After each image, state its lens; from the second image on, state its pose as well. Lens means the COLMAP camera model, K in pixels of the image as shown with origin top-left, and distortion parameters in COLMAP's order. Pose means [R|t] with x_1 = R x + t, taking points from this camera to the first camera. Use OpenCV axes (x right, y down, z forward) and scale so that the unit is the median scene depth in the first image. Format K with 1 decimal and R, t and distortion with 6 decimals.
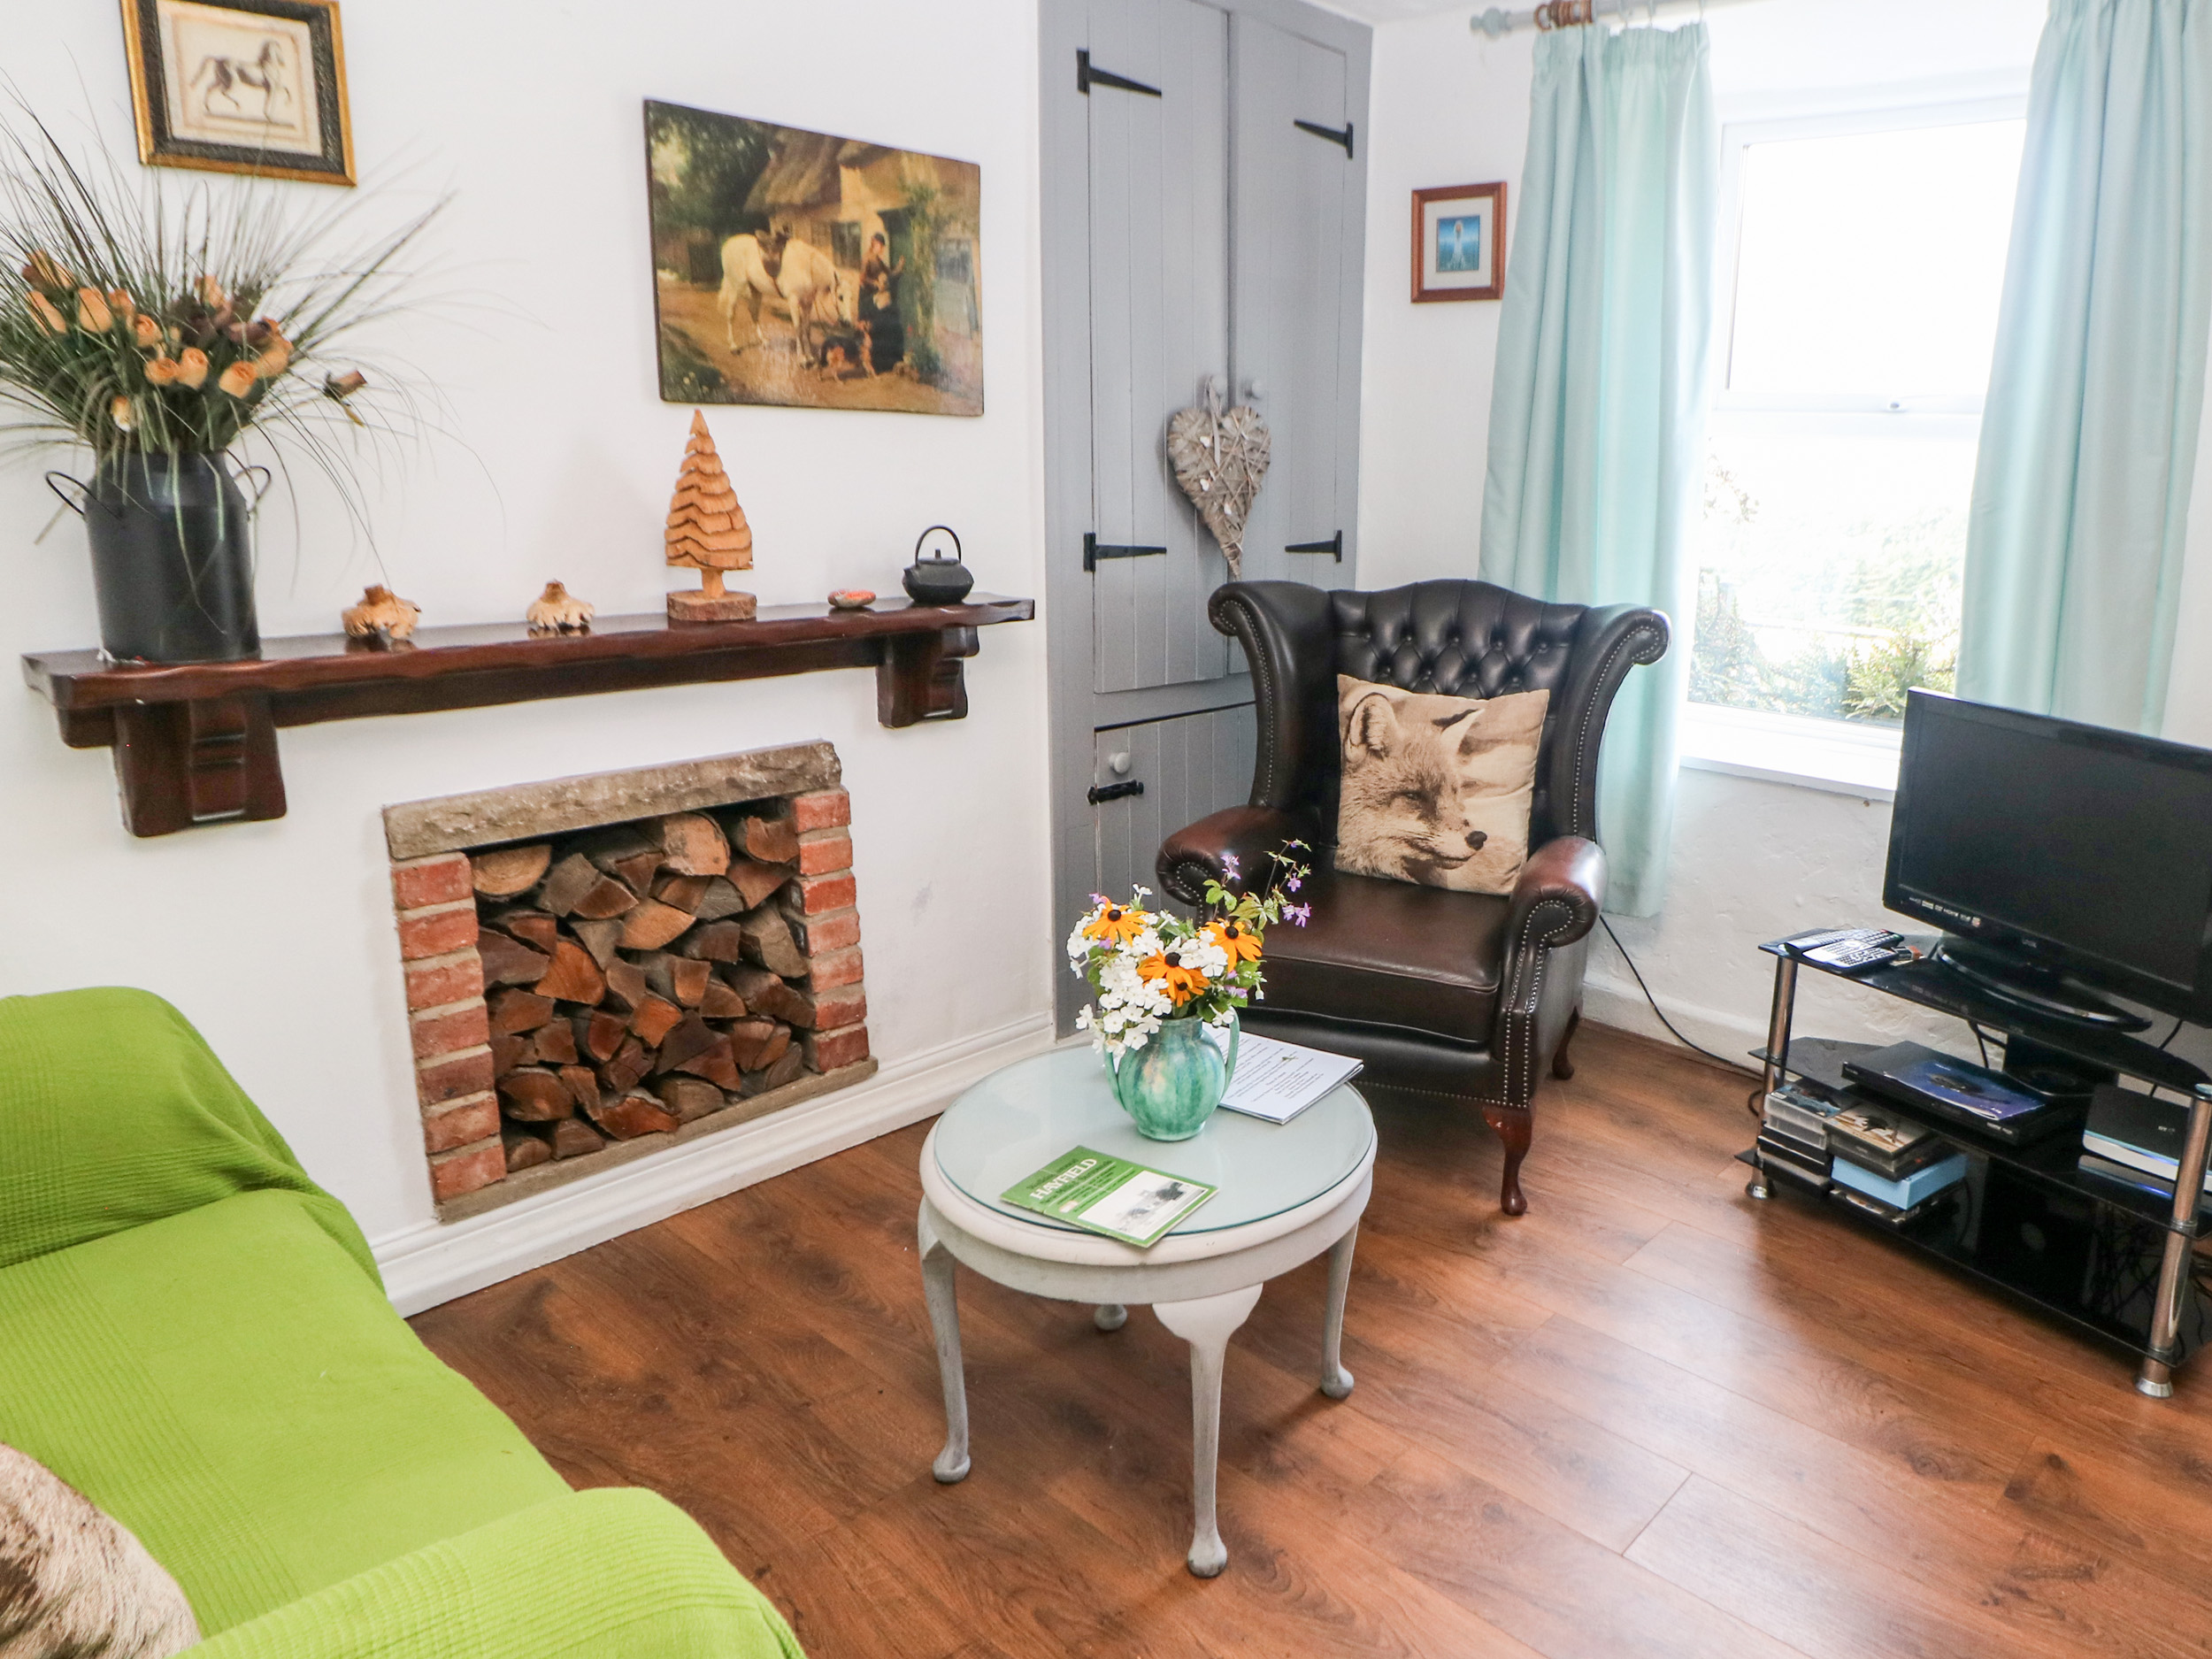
lens RADIAL K [[1734.8, 0, 1108.6], [0, 1734.8, 924.9], [0, 0, 1]] dist [-0.033843, -0.010974]
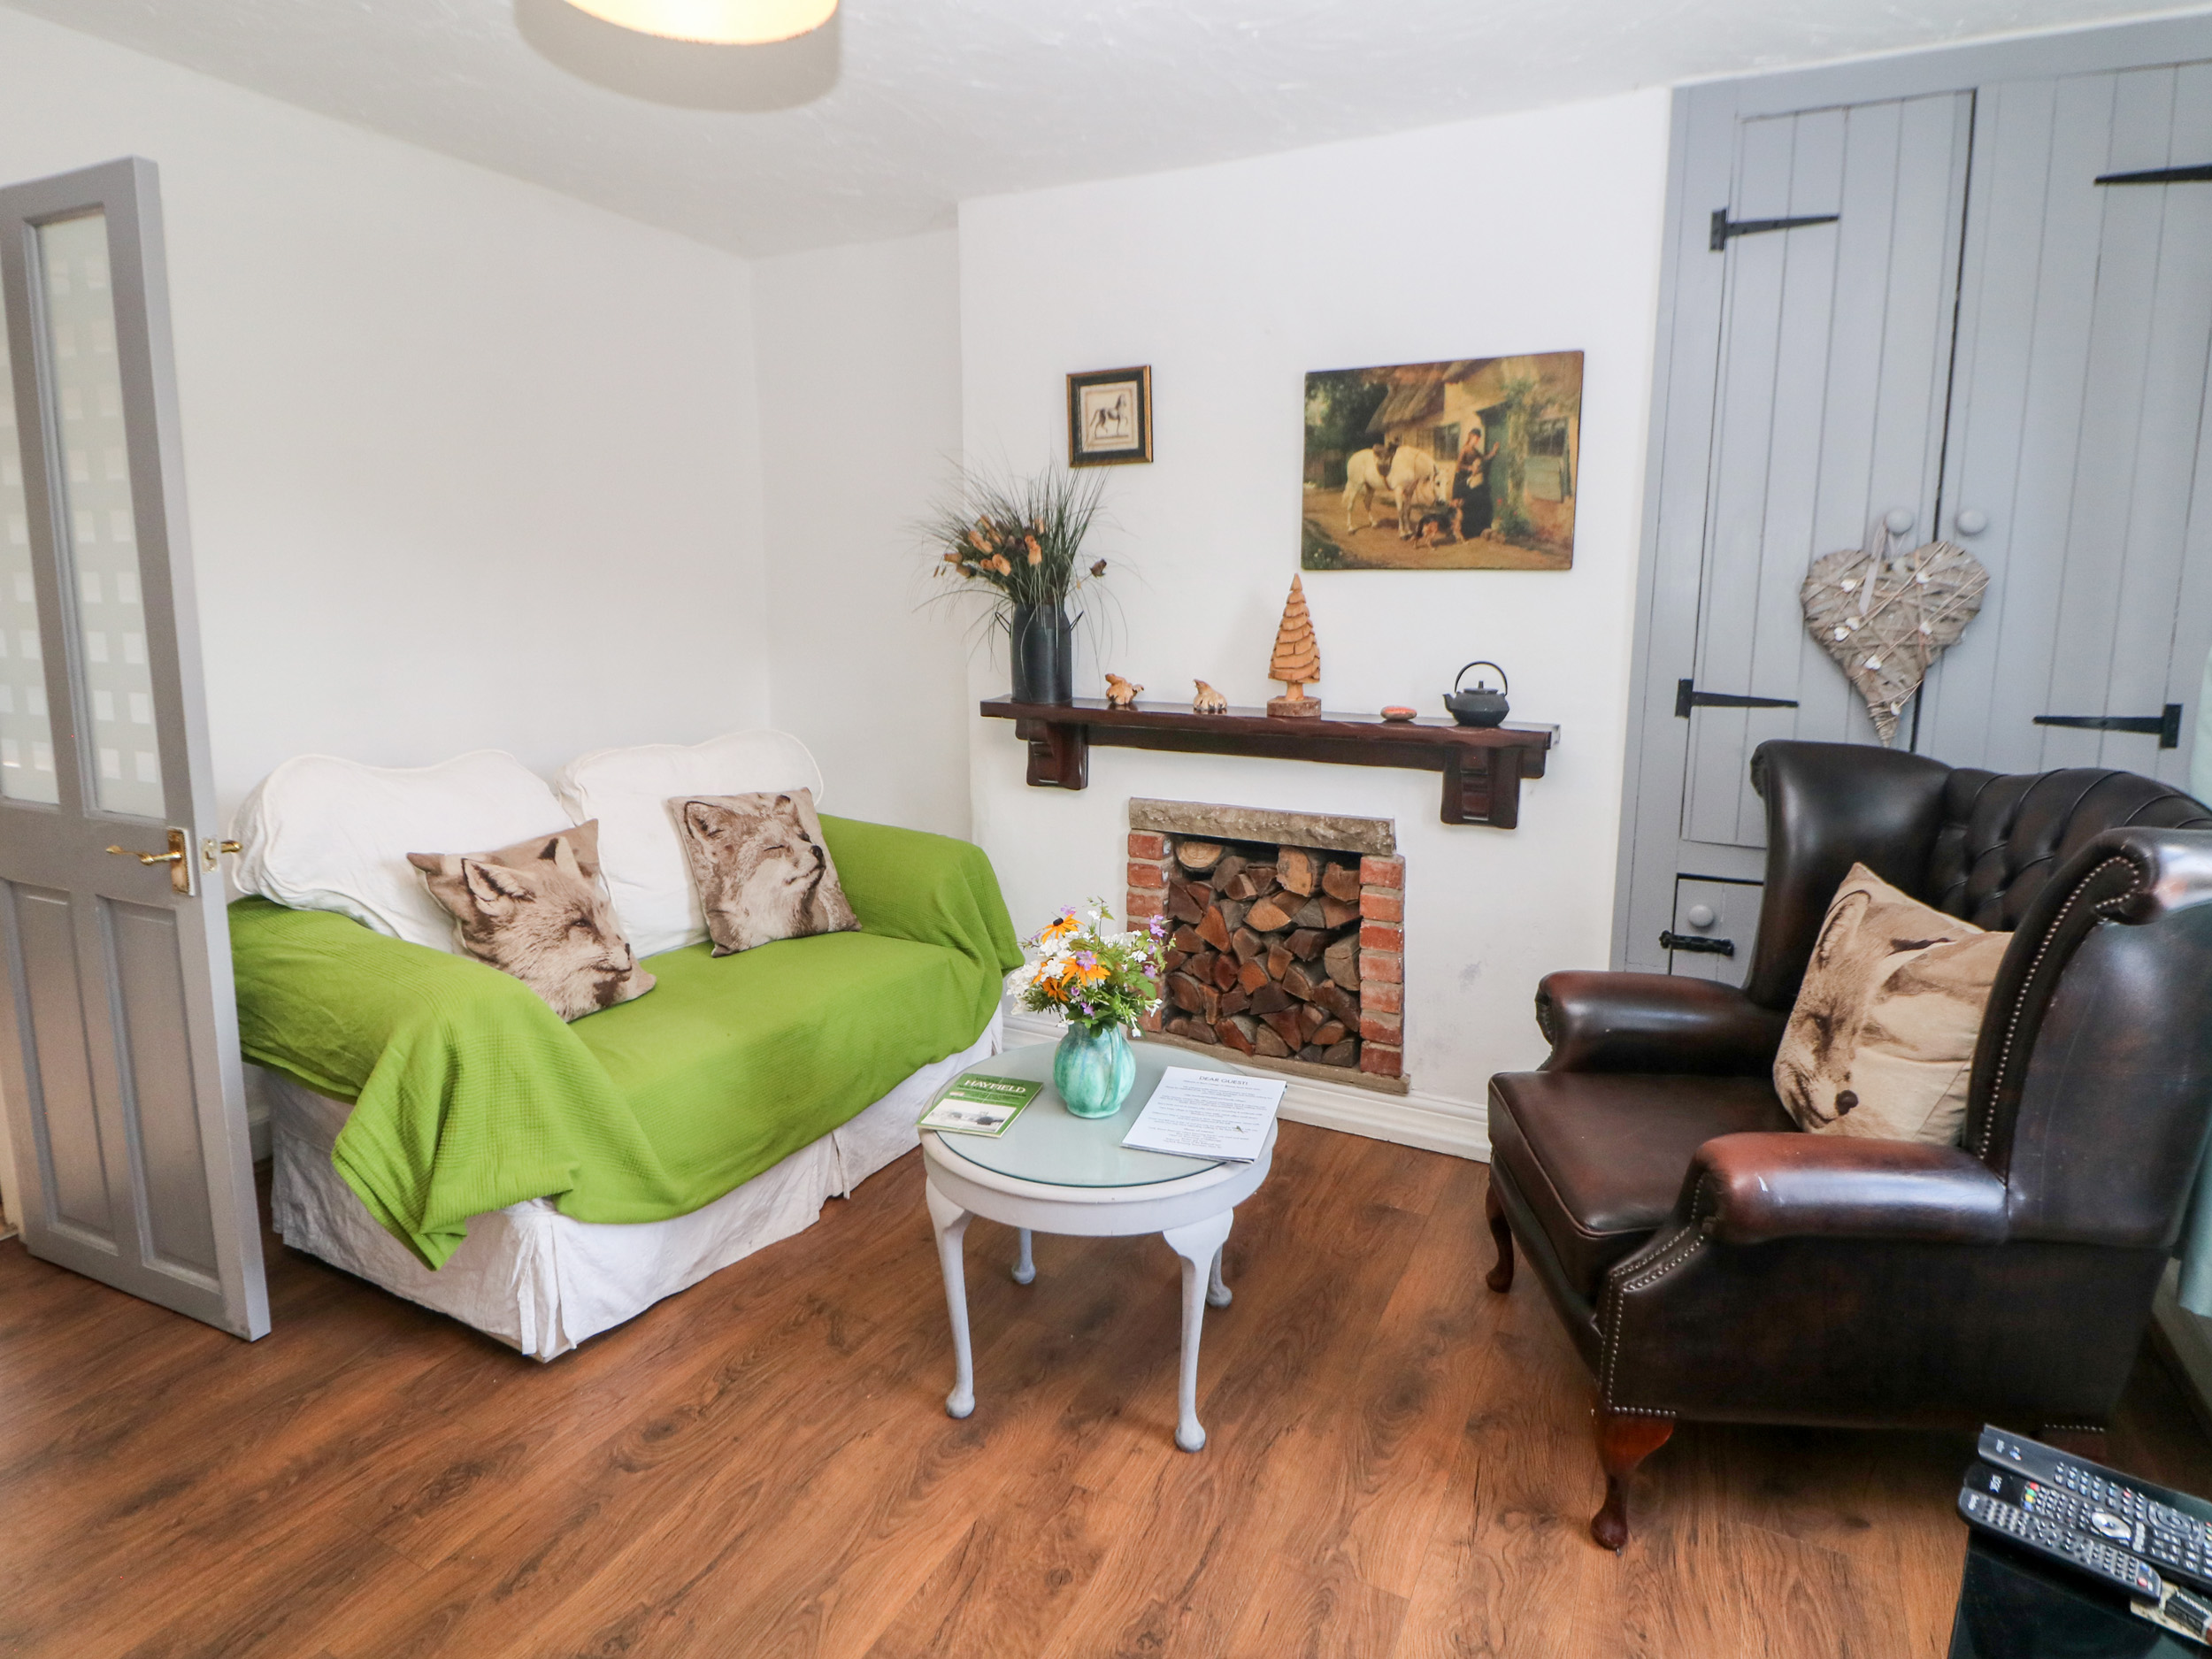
lens RADIAL K [[1207.7, 0, 1106.0], [0, 1207.7, 829.5], [0, 0, 1]] dist [-0.023909, -0.000364]
pose [[0.160387, 0.154663, -0.974862, 0.716346], [-0.269938, 0.956869, 0.107397, -0.145363], [0.949426, 0.245928, 0.195219, 0.649178]]
